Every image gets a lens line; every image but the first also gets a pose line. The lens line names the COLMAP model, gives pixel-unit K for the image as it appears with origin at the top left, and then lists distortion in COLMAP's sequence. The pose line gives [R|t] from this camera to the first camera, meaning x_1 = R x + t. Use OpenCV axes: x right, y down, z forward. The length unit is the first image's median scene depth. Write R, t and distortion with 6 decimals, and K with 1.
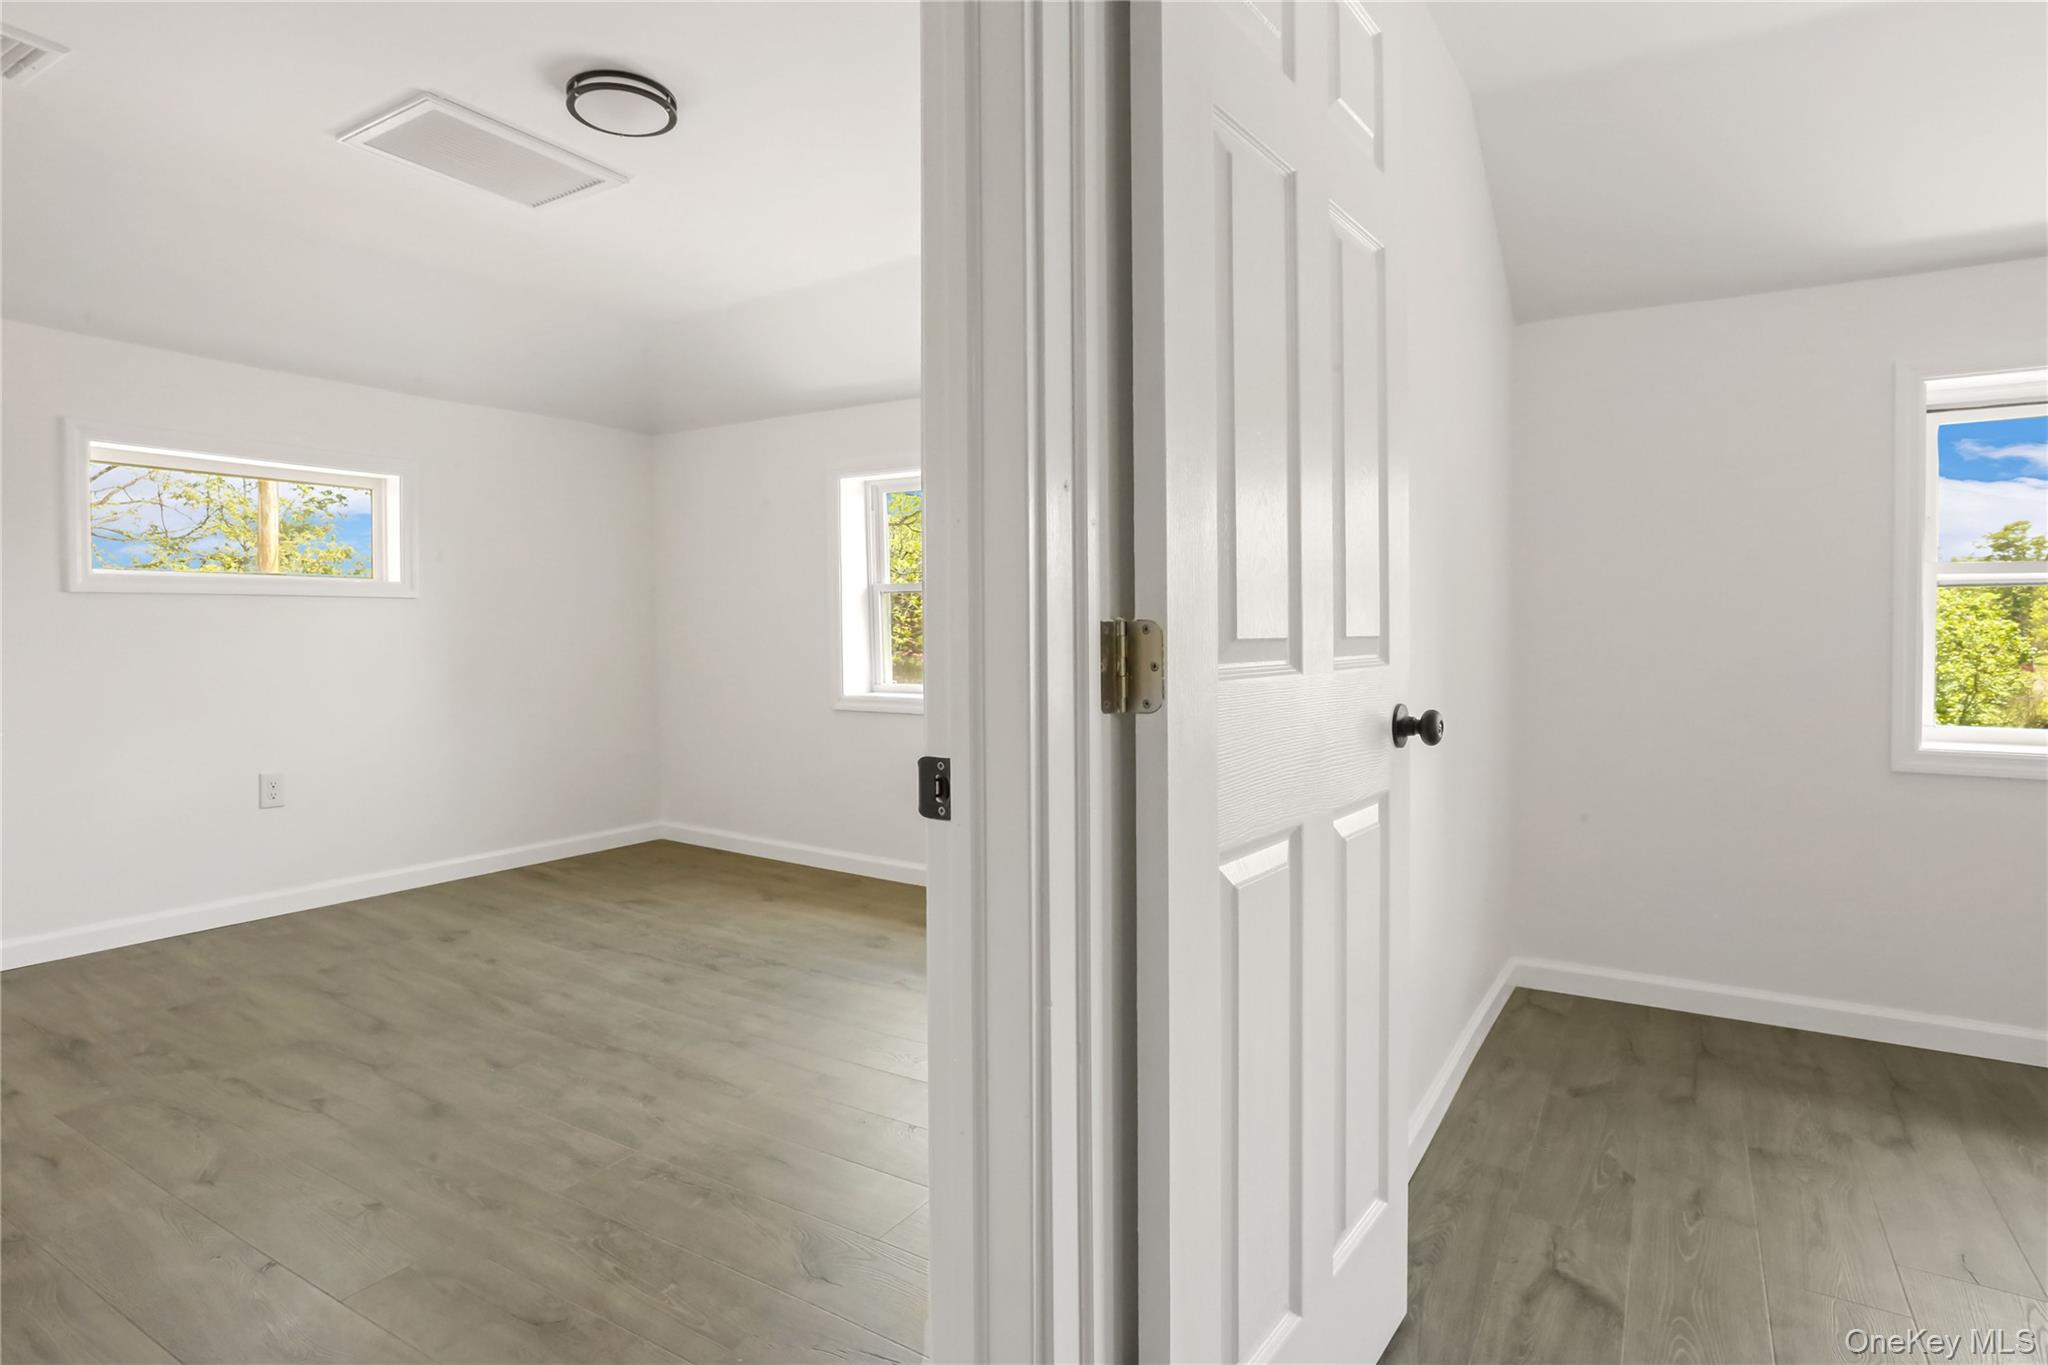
lens RADIAL K [[1148.0, 0, 1021.6], [0, 1148.0, 656.9], [0, 0, 1]] dist [-0.001654, 0.013228]
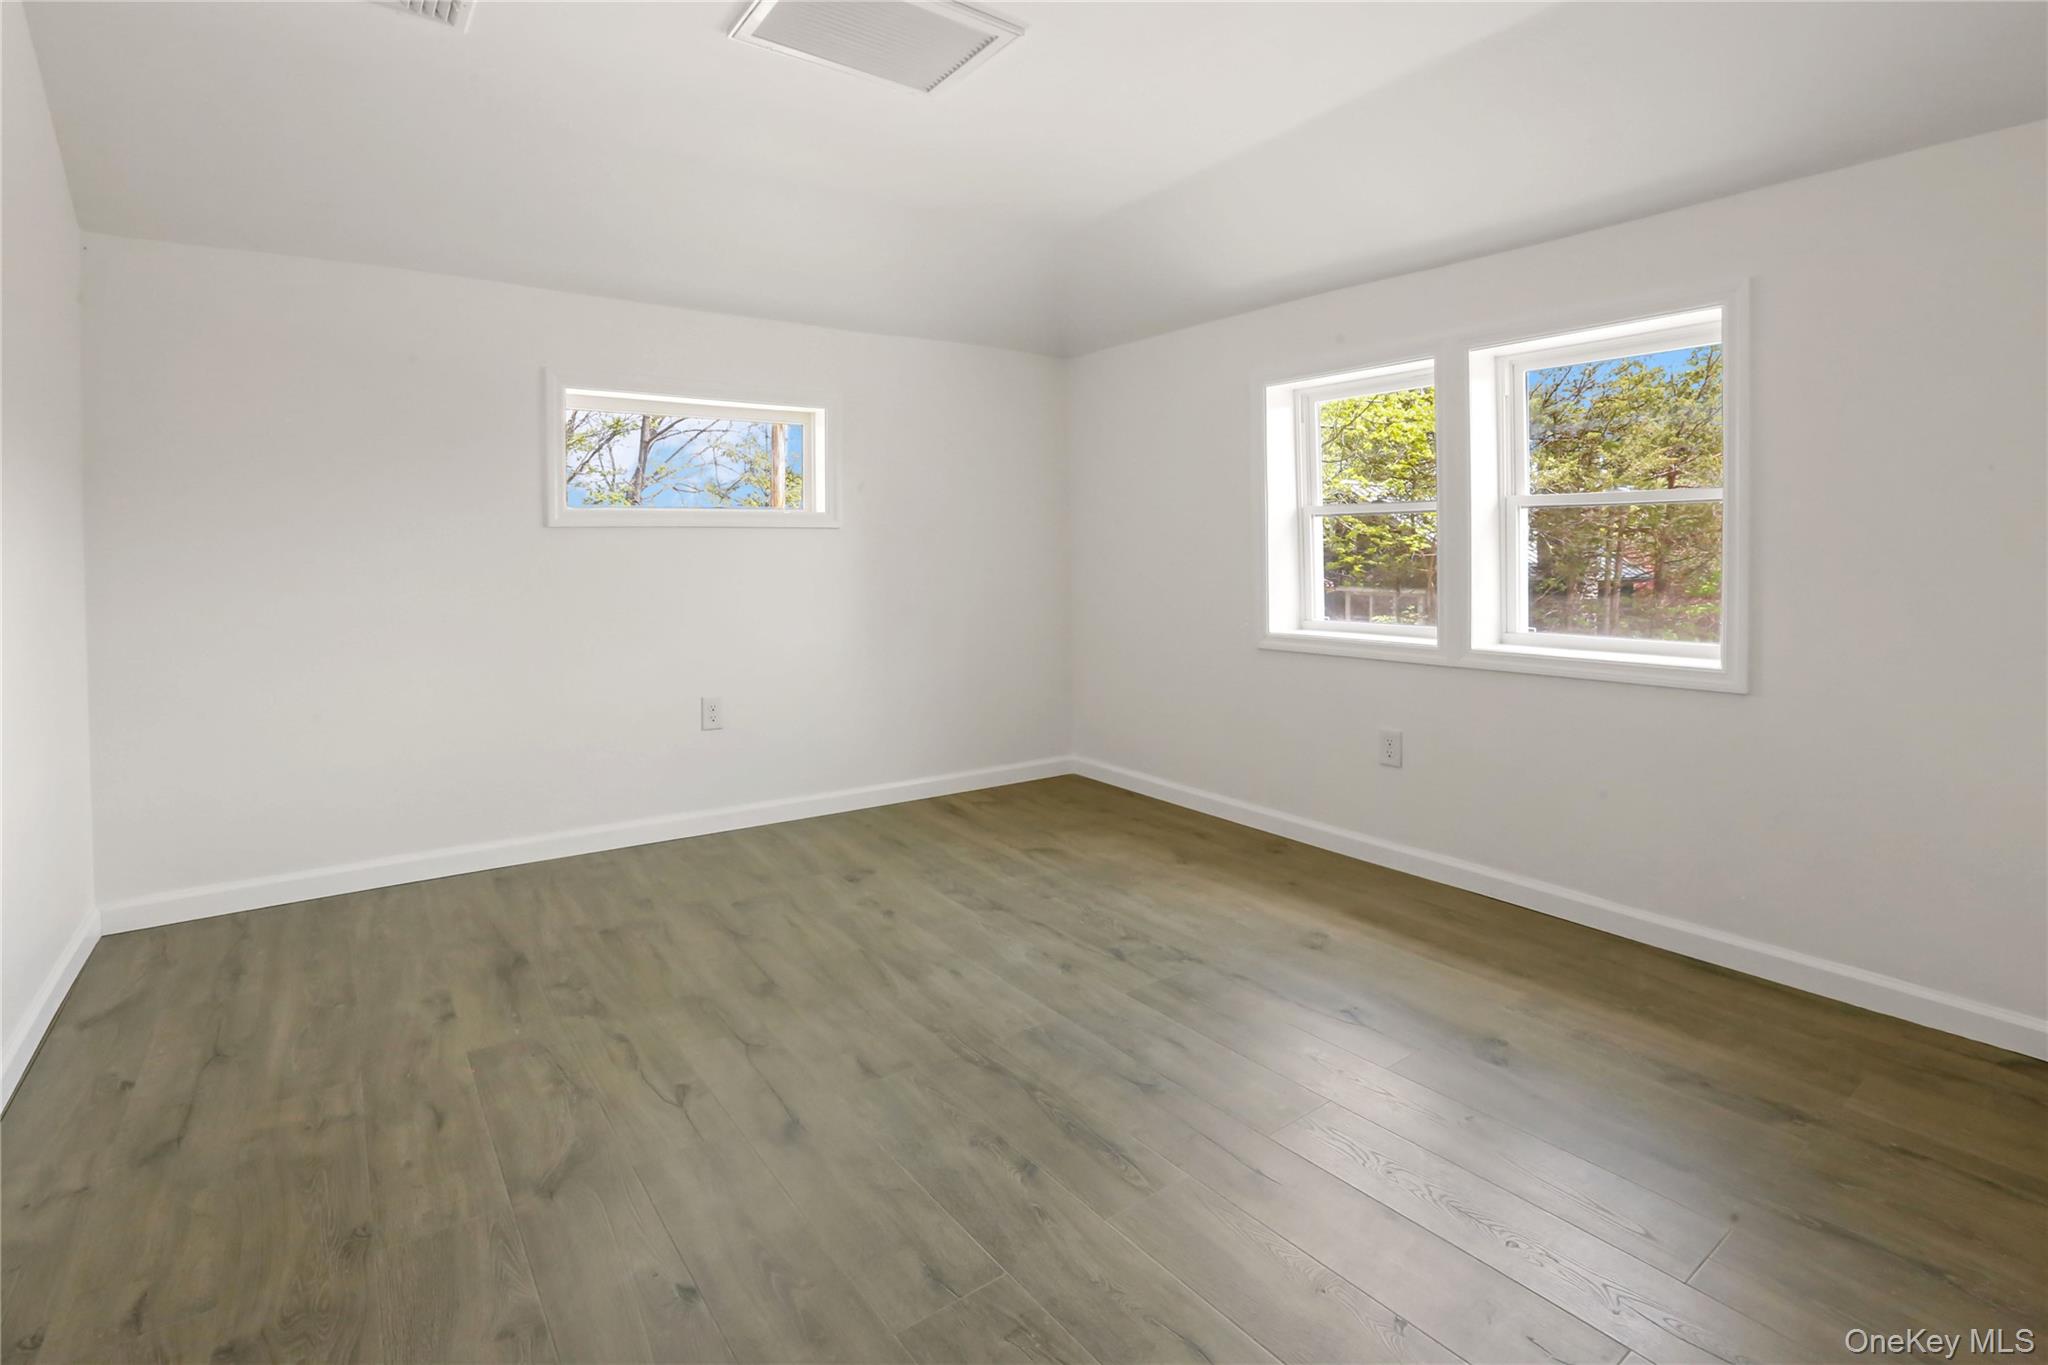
lens RADIAL K [[974.5, 0, 975.4], [0, 974.5, 571.4], [0, 0, 1]] dist [-0.001306, -0.000181]
pose [[0.910820, 0.003368, -0.412791, -0.072338], [-0.006302, 0.999964, -0.005748, -0.010936], [0.412757, 0.007837, 0.910808, 0.314901]]
